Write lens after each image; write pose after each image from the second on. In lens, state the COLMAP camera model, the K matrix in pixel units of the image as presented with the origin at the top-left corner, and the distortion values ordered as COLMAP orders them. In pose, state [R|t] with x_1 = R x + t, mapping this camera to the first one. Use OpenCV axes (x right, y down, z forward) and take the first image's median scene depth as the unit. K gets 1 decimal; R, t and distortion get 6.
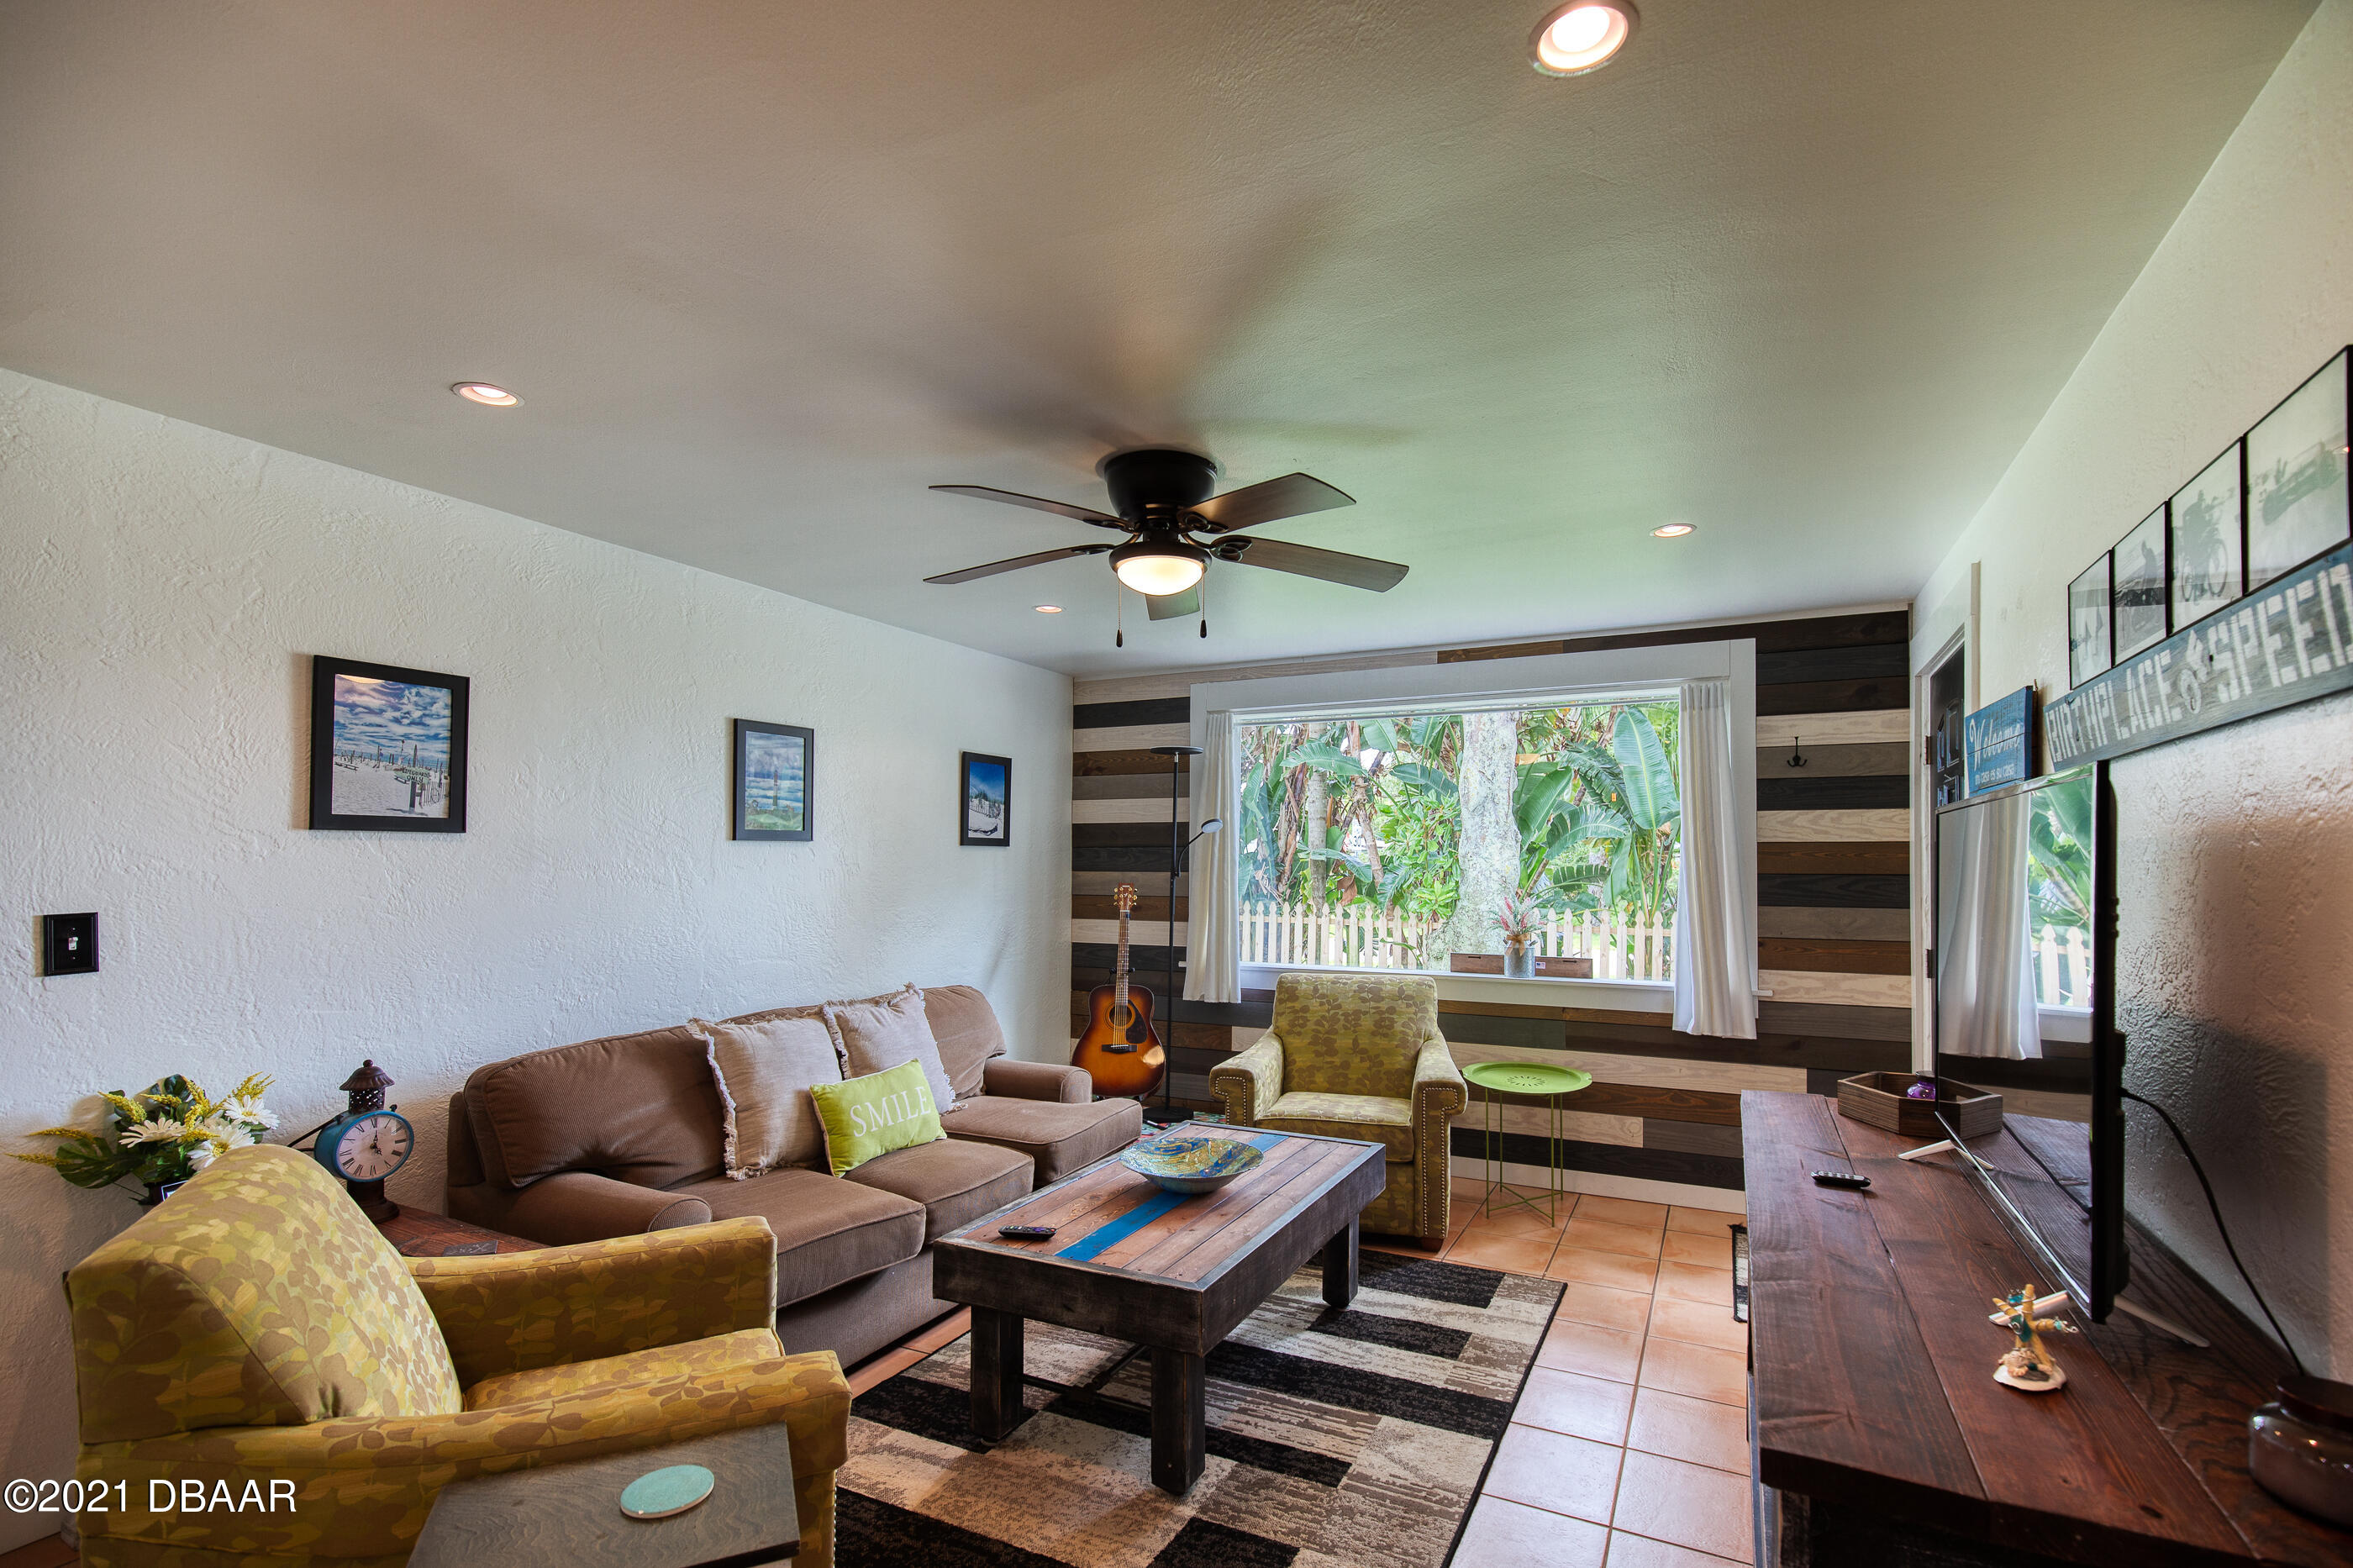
lens RADIAL K [[1072.1, 0, 1183.3], [0, 1072.1, 840.8], [0, 0, 1]] dist [0.025474, 0.000020]
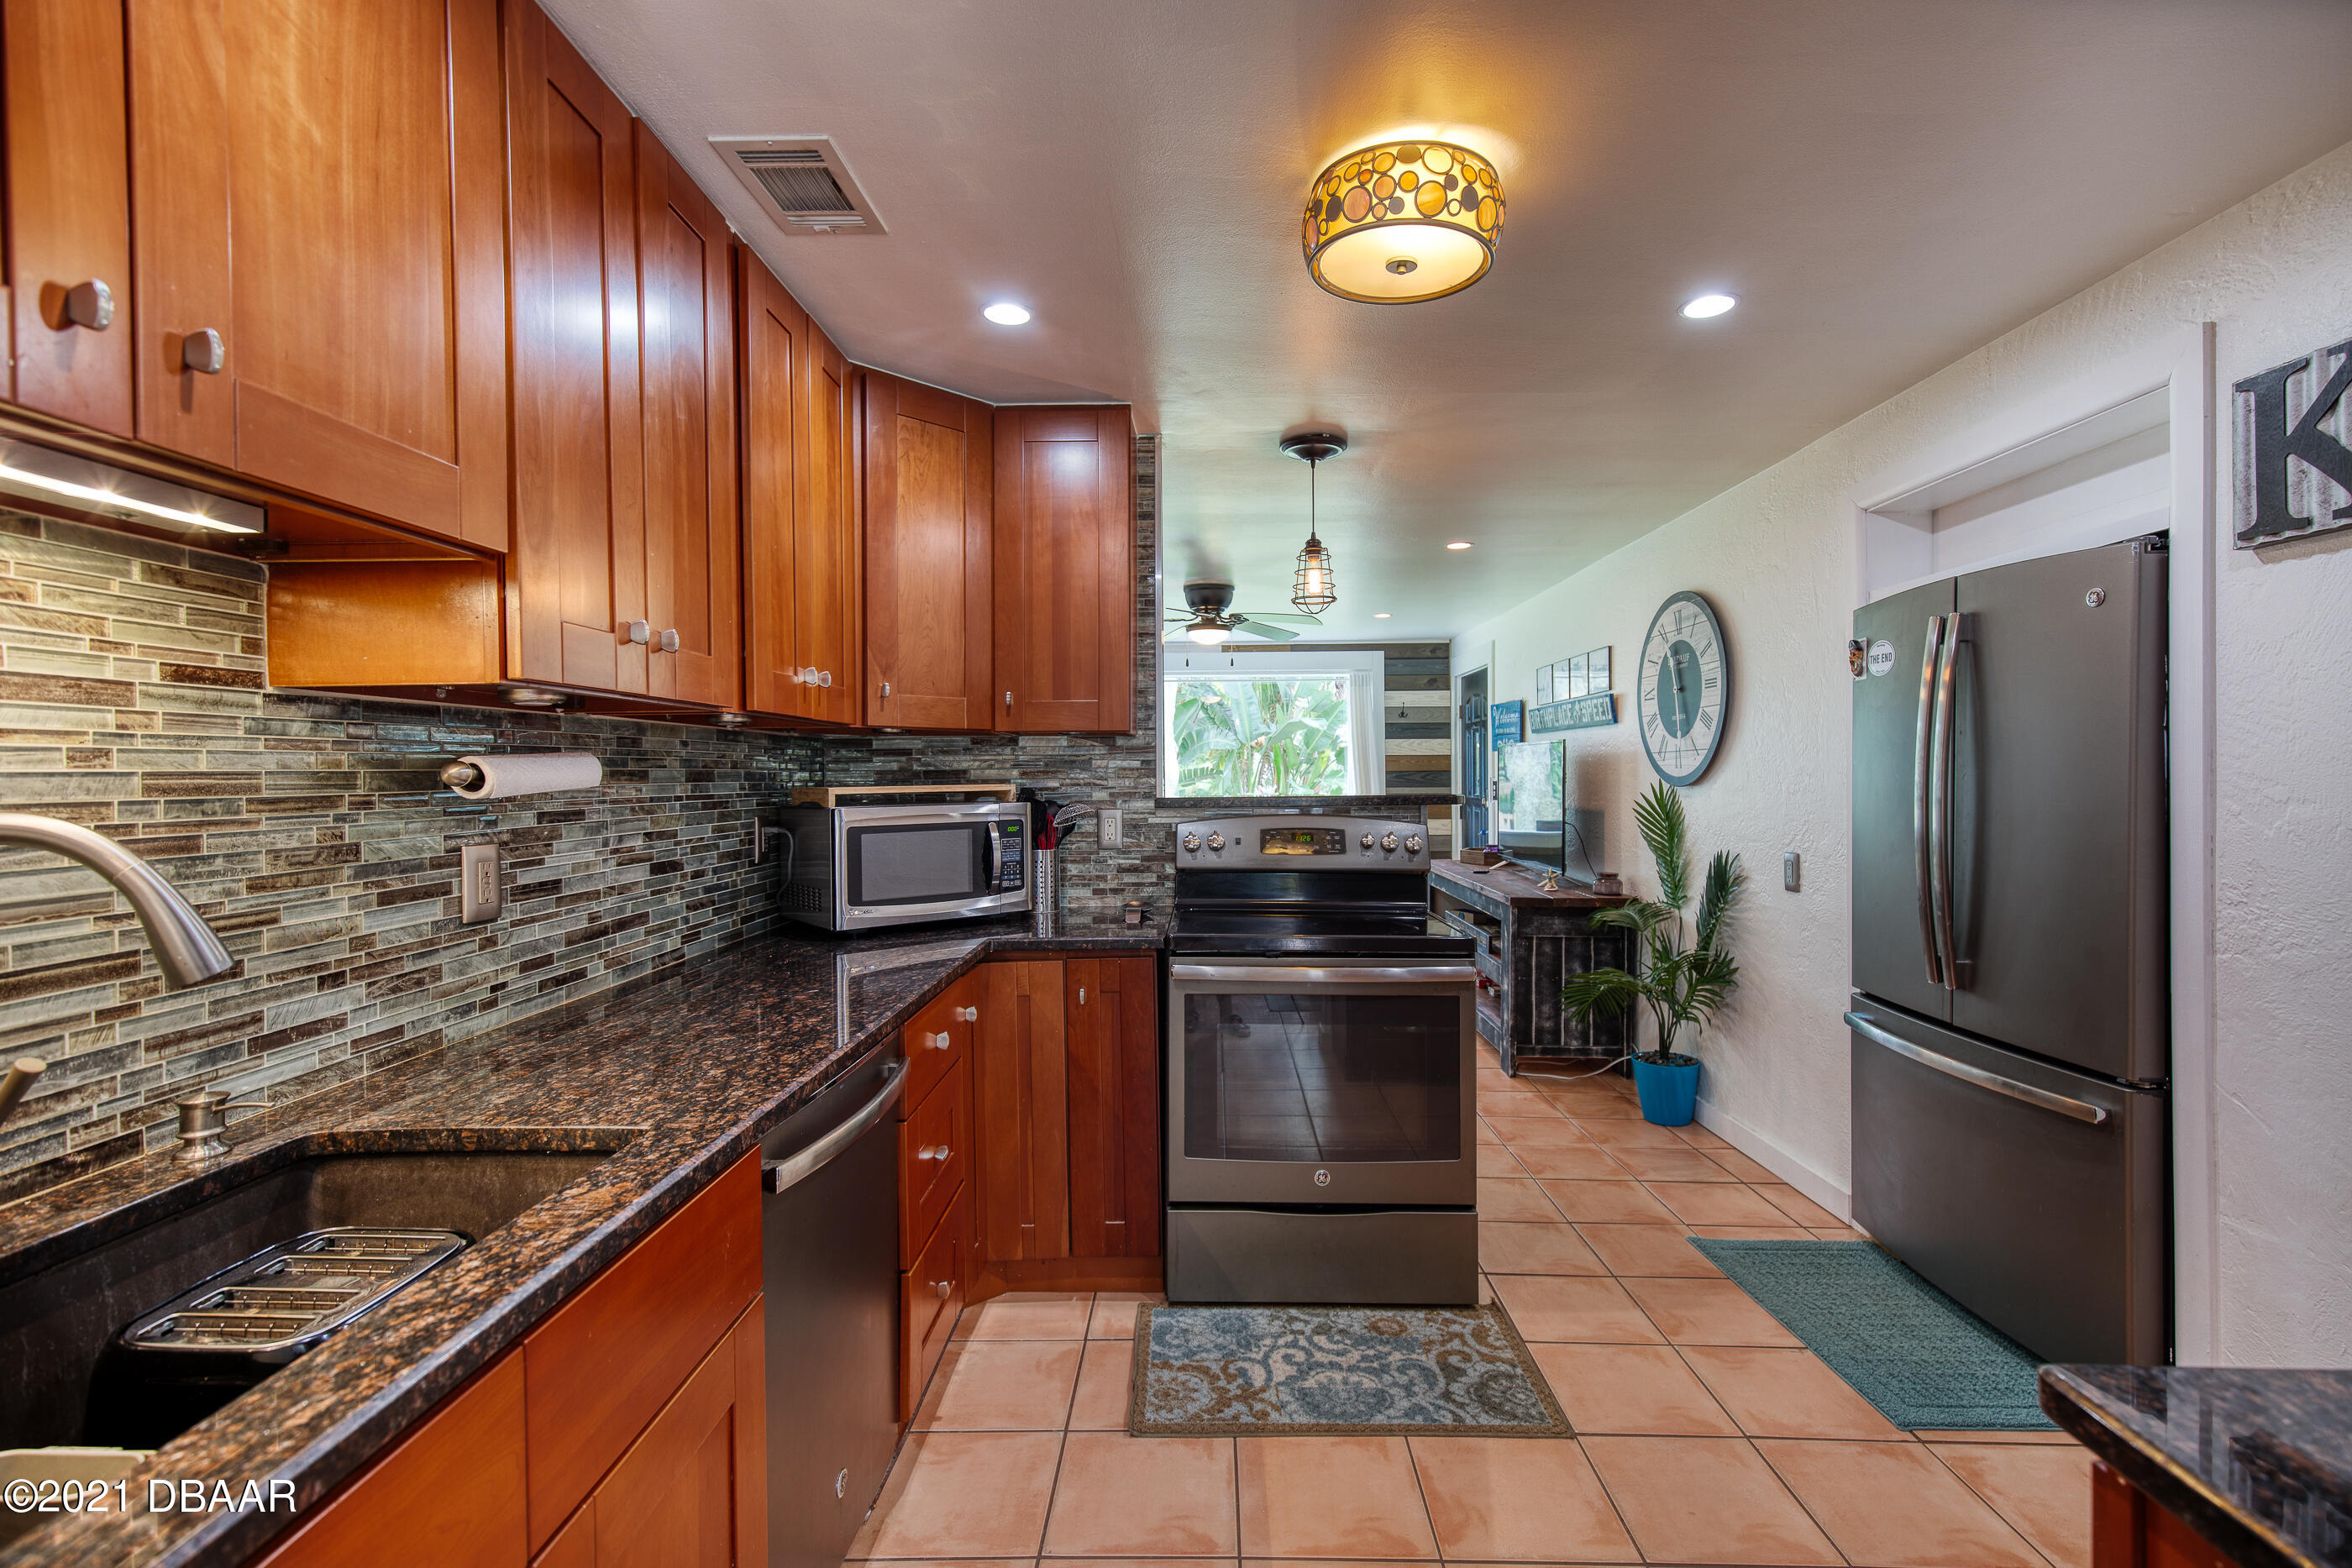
lens RADIAL K [[1057.4, 0, 1181.5], [0, 1057.4, 766.3], [0, 0, 1]] dist [0.025146, -0.007503]
pose [[0.900260, -0.018109, 0.434976, -0.644411], [0.010076, 0.999734, 0.020769, -0.022691], [-0.435237, -0.014315, 0.900202, -0.575583]]
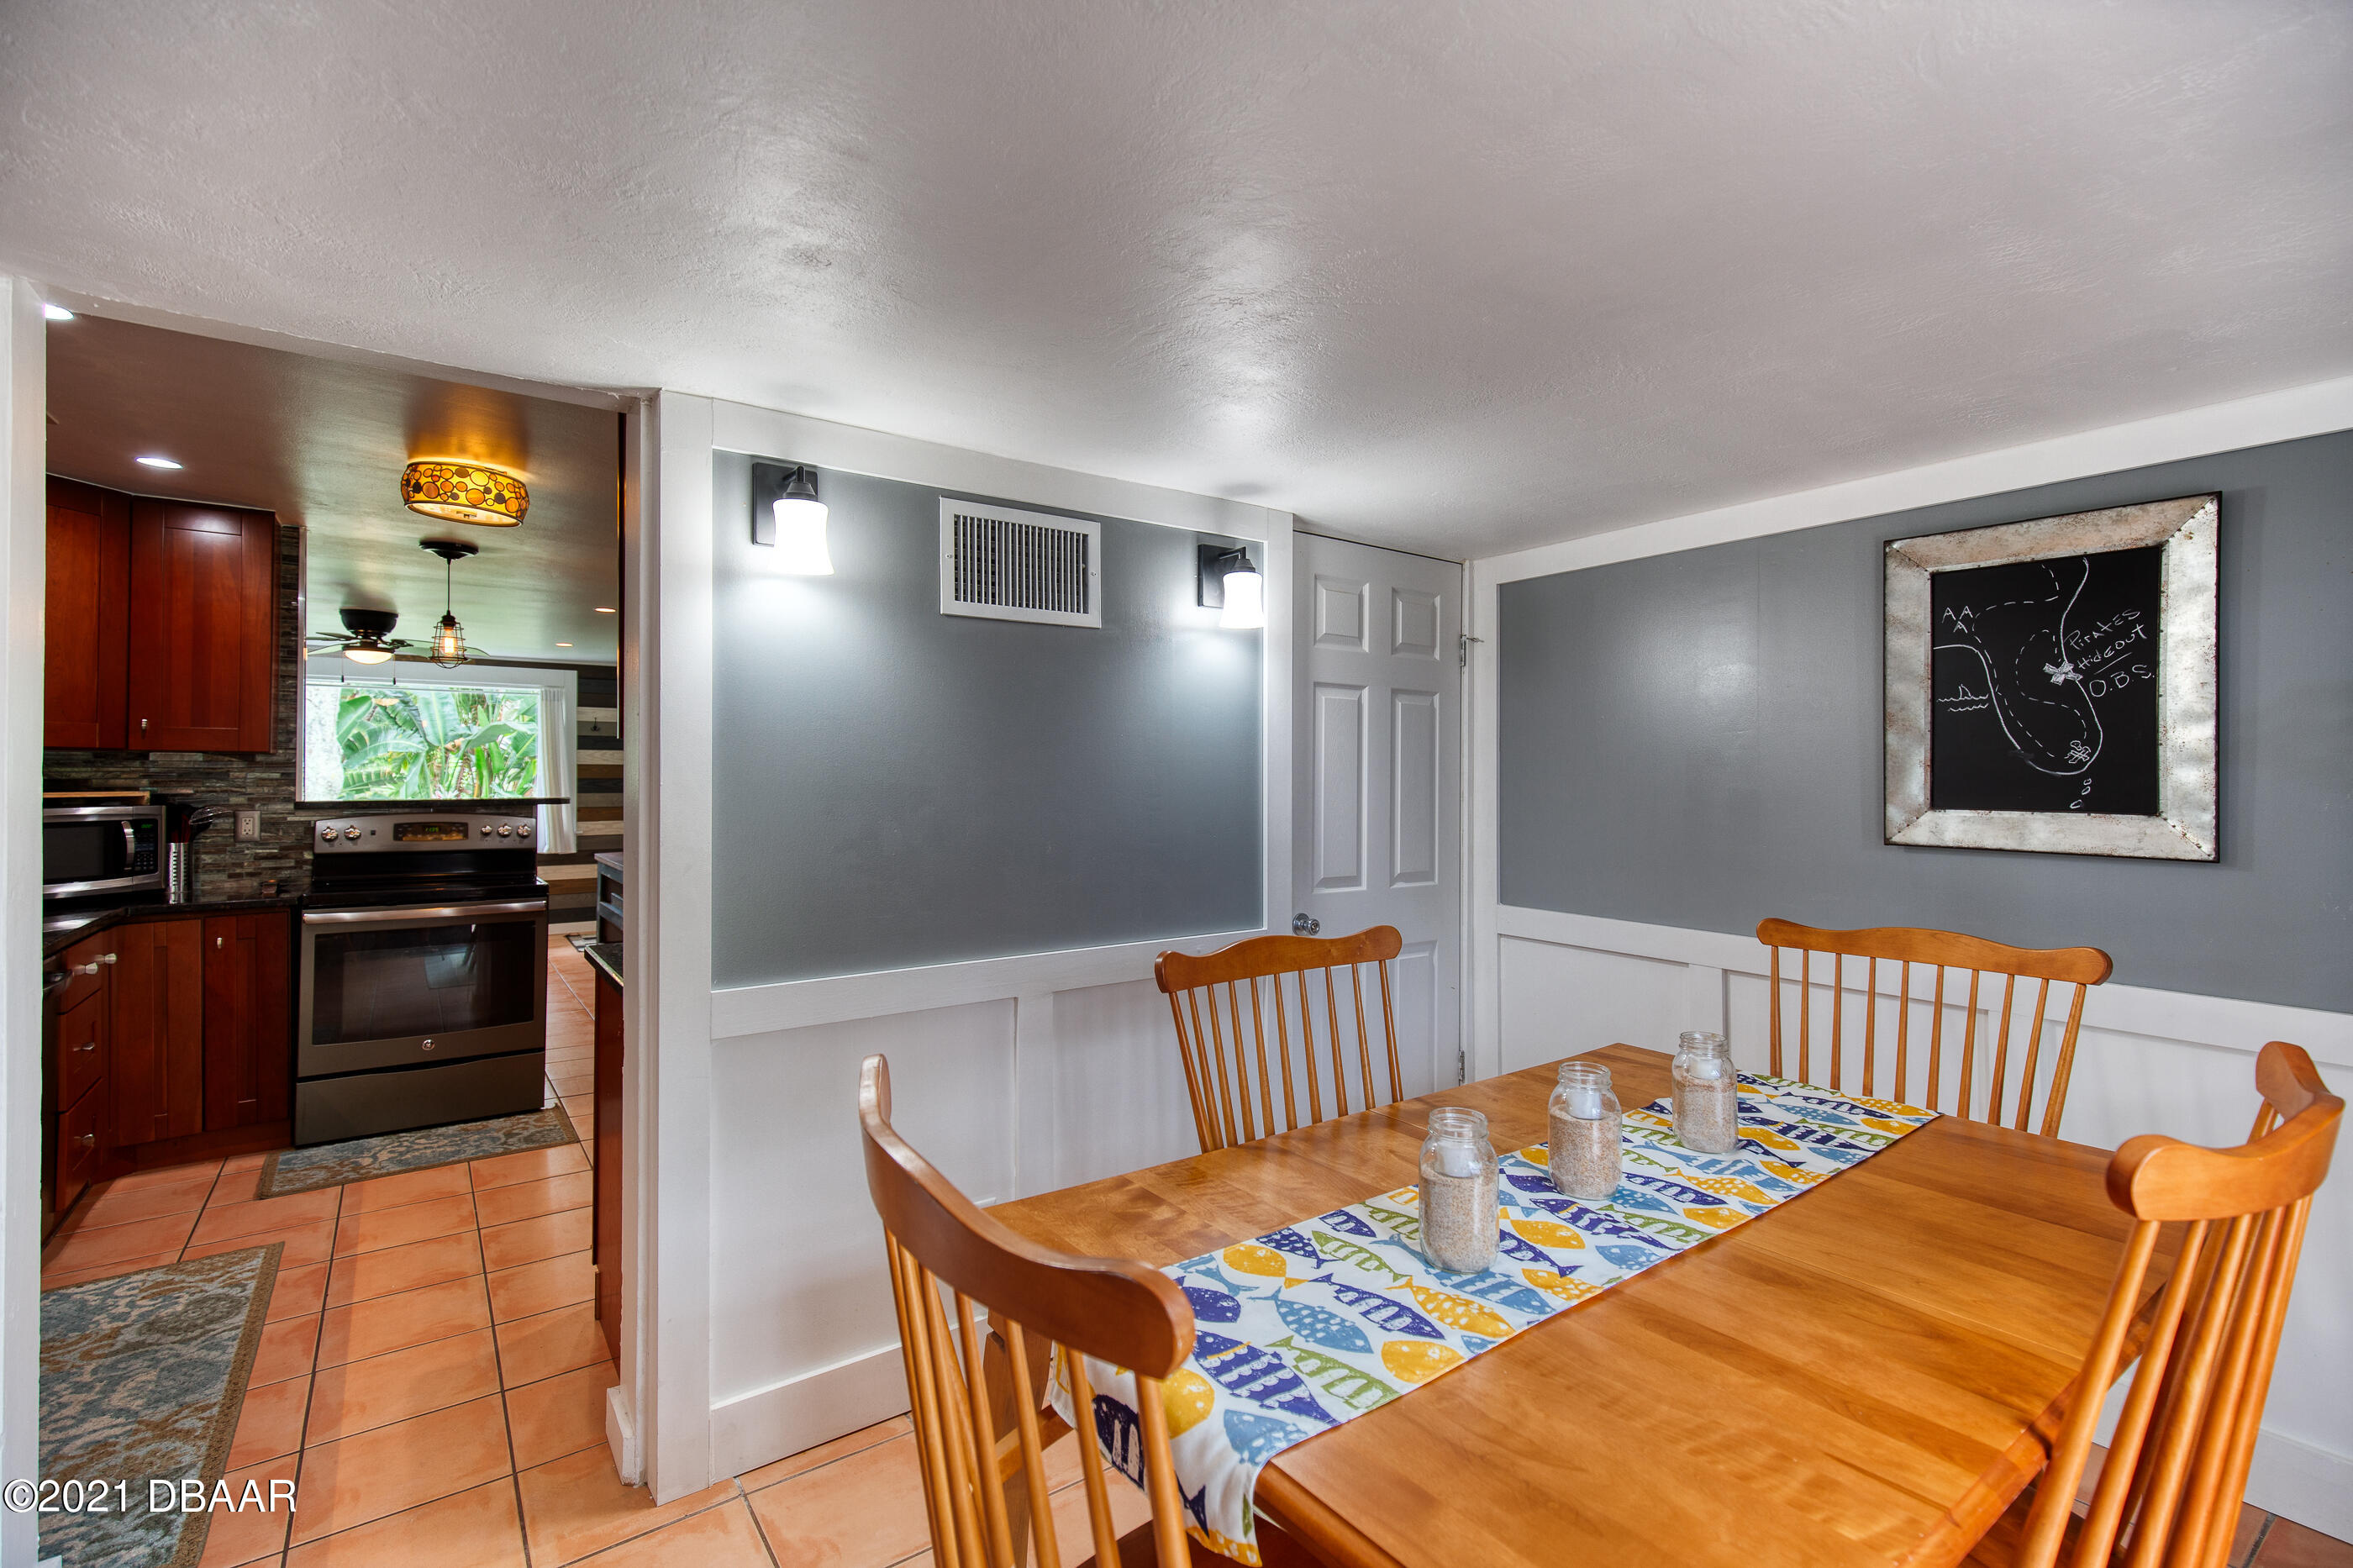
lens RADIAL K [[1057.9, 0, 1182.1], [0, 1057.9, 766.3], [0, 0, 1]] dist [0.025146, -0.007503]
pose [[0.450174, -0.005236, 0.892926, -0.855507], [-0.016487, 0.999764, 0.014174, -0.045644], [-0.892789, -0.021102, 0.449981, -1.080747]]
